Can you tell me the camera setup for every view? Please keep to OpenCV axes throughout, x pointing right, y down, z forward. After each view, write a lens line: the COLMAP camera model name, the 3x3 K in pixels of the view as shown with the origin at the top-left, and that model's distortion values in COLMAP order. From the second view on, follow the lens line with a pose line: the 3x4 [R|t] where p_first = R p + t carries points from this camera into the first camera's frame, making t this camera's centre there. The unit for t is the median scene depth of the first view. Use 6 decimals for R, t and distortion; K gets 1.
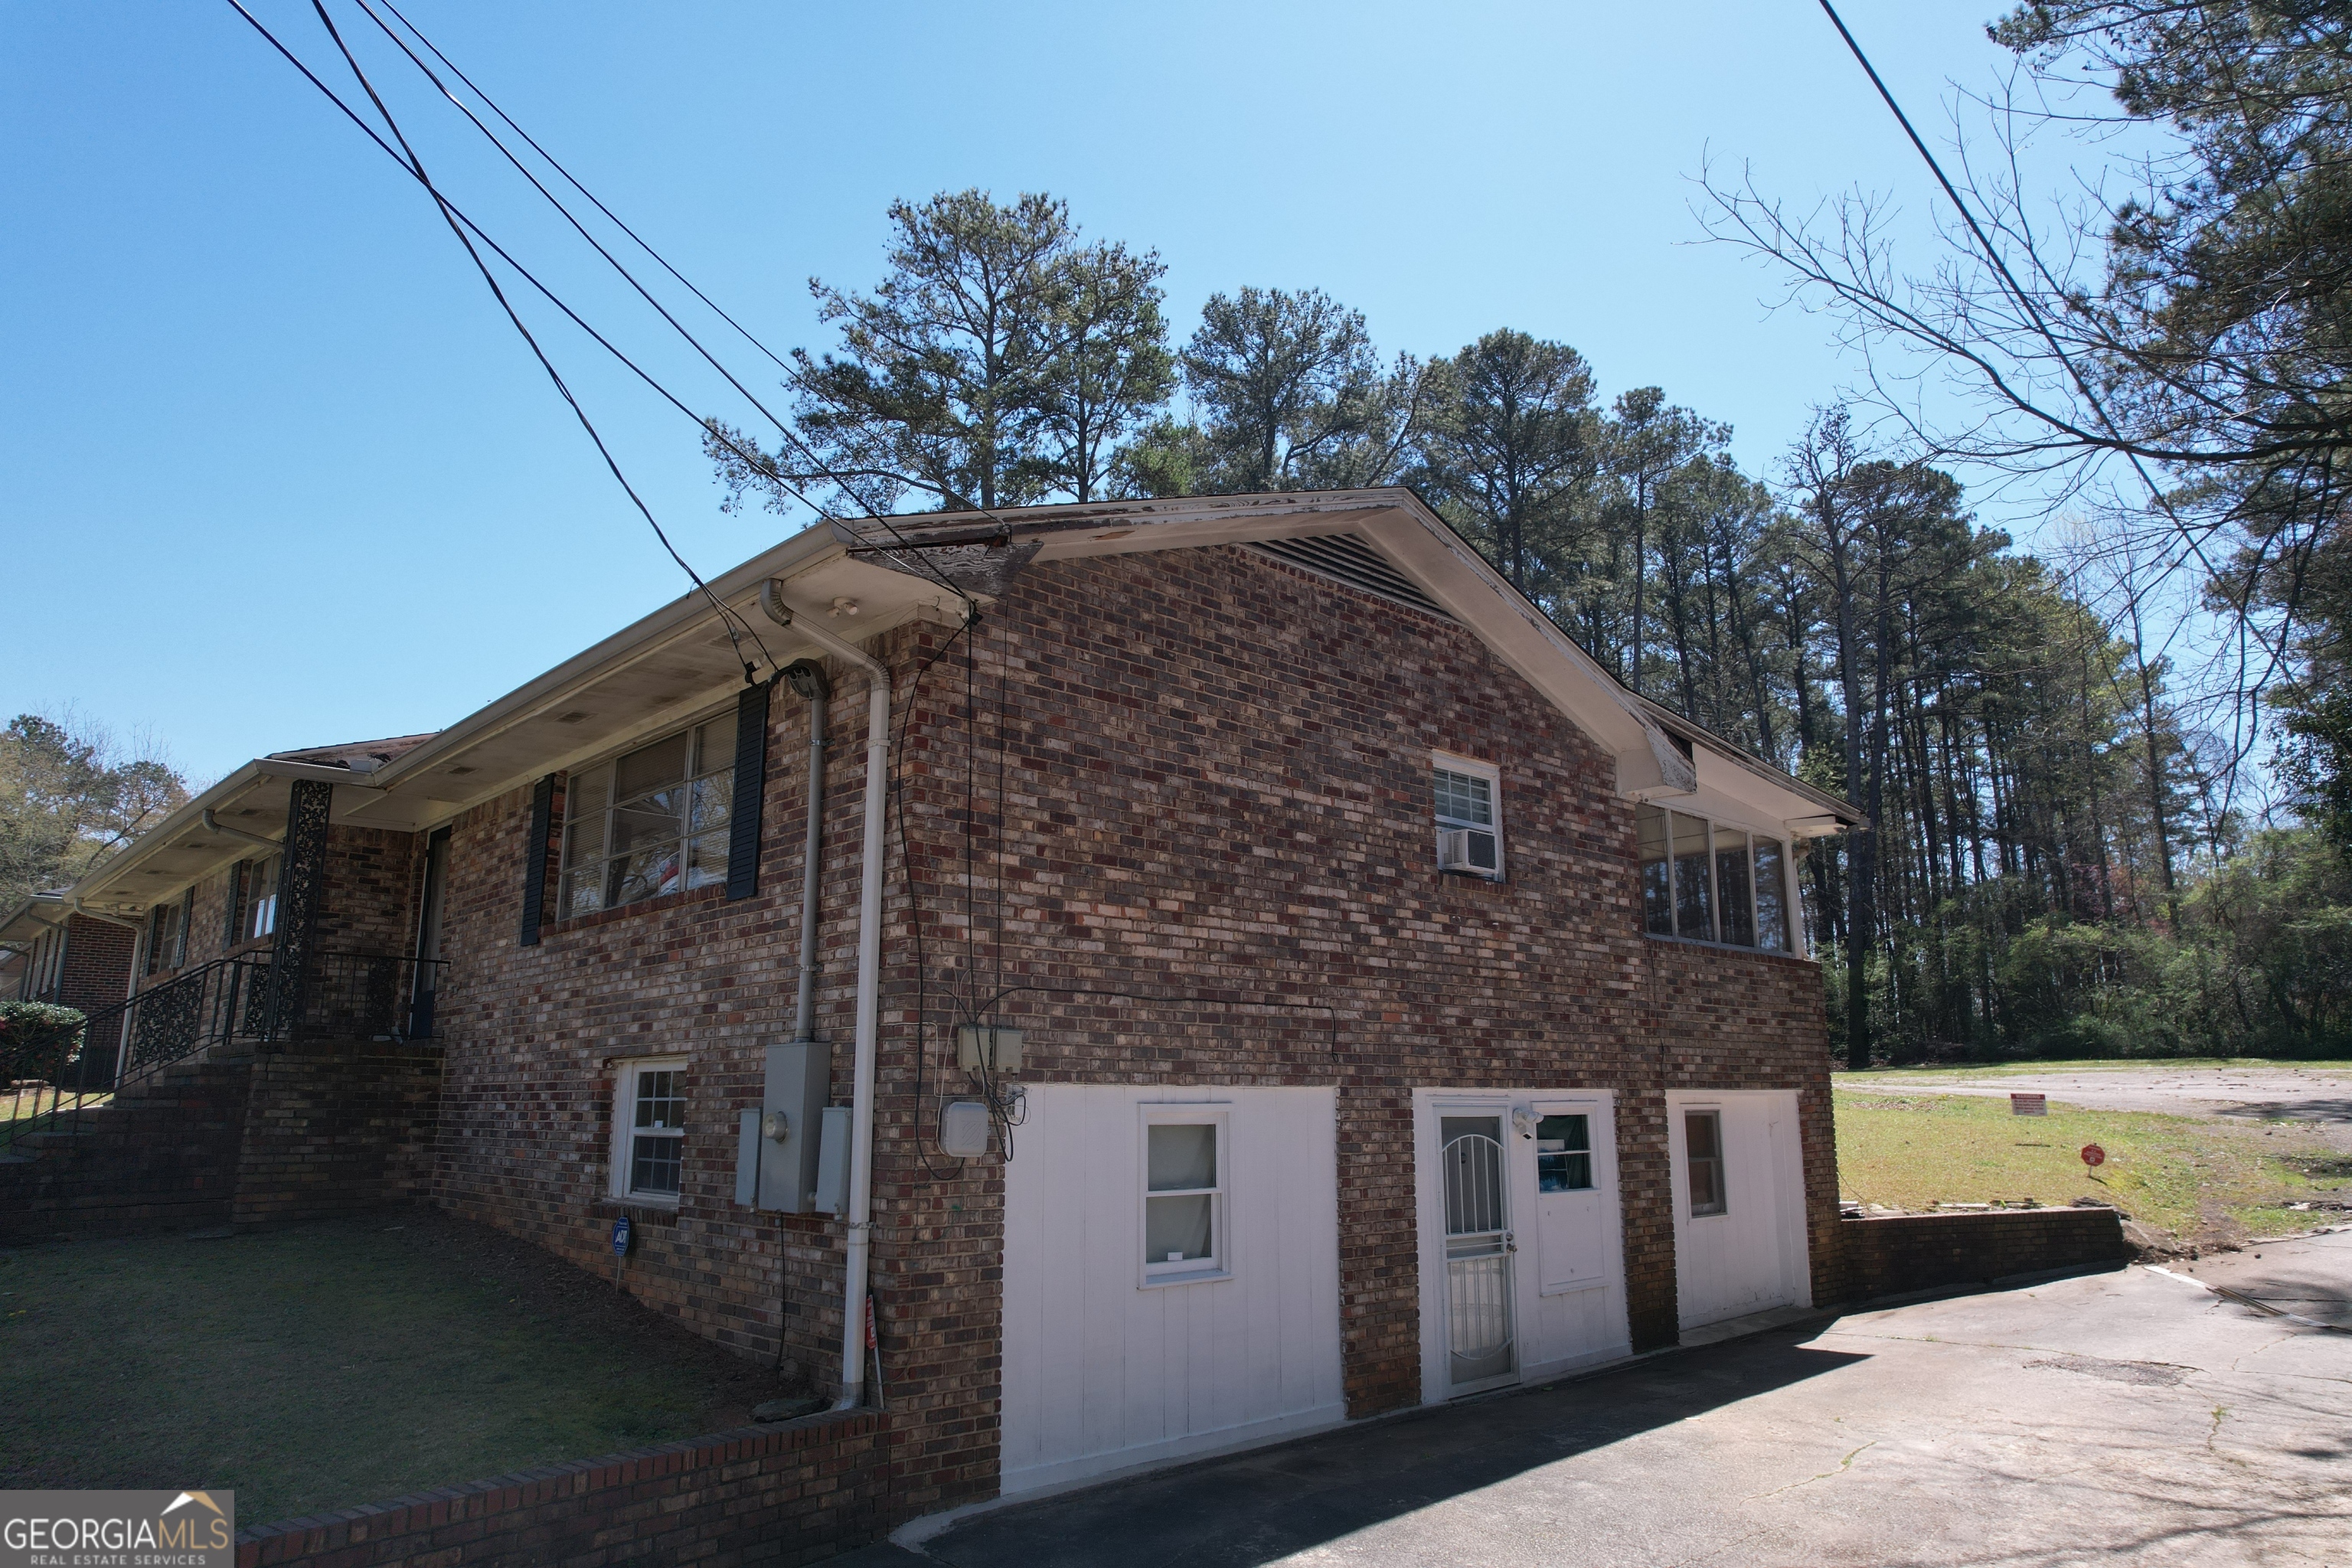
lens RADIAL K [[1512.3, 0, 1176.8], [0, 1512.3, 785.6], [0, 0, 1]] dist [-0.060869, 0.053117]
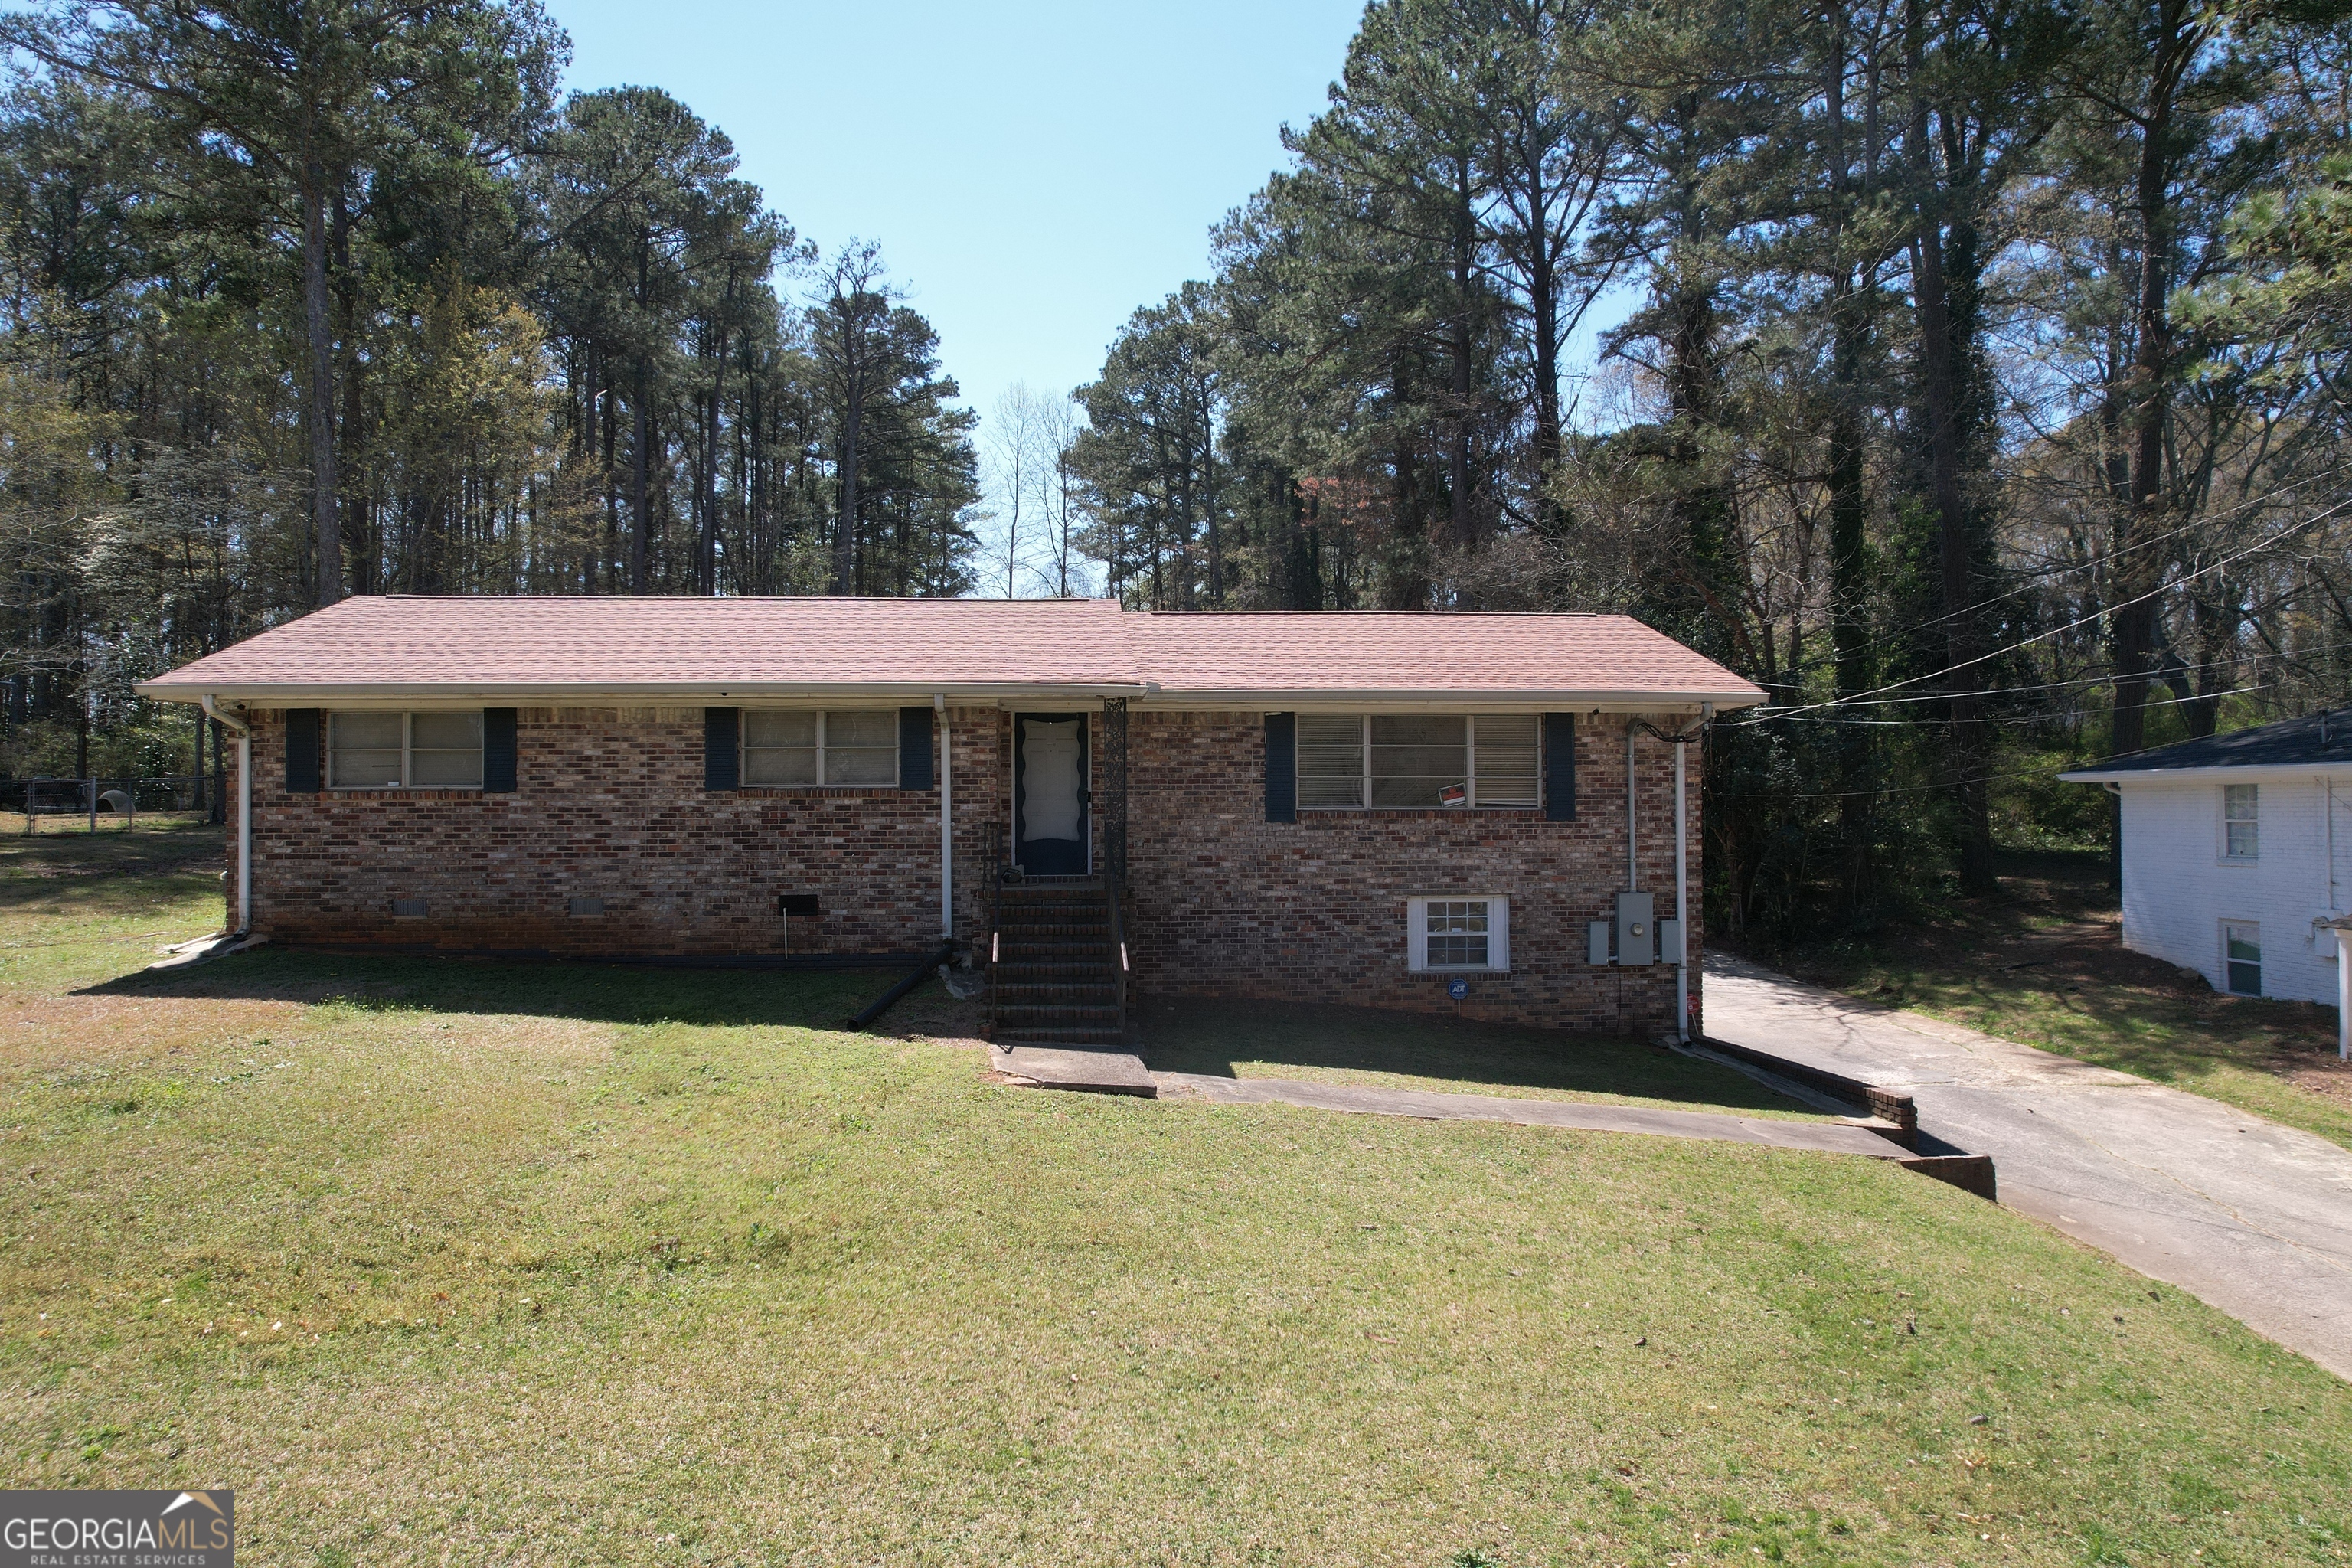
lens RADIAL K [[1512.3, 0, 1177.6], [0, 1512.3, 784.2], [0, 0, 1]] dist [-0.060869, 0.053117]
pose [[0.592353, 0.009328, 0.805625, -2.248177], [-0.171438, 0.978492, 0.114724, -0.118737], [-0.787228, -0.206072, 0.581212, 0.232198]]
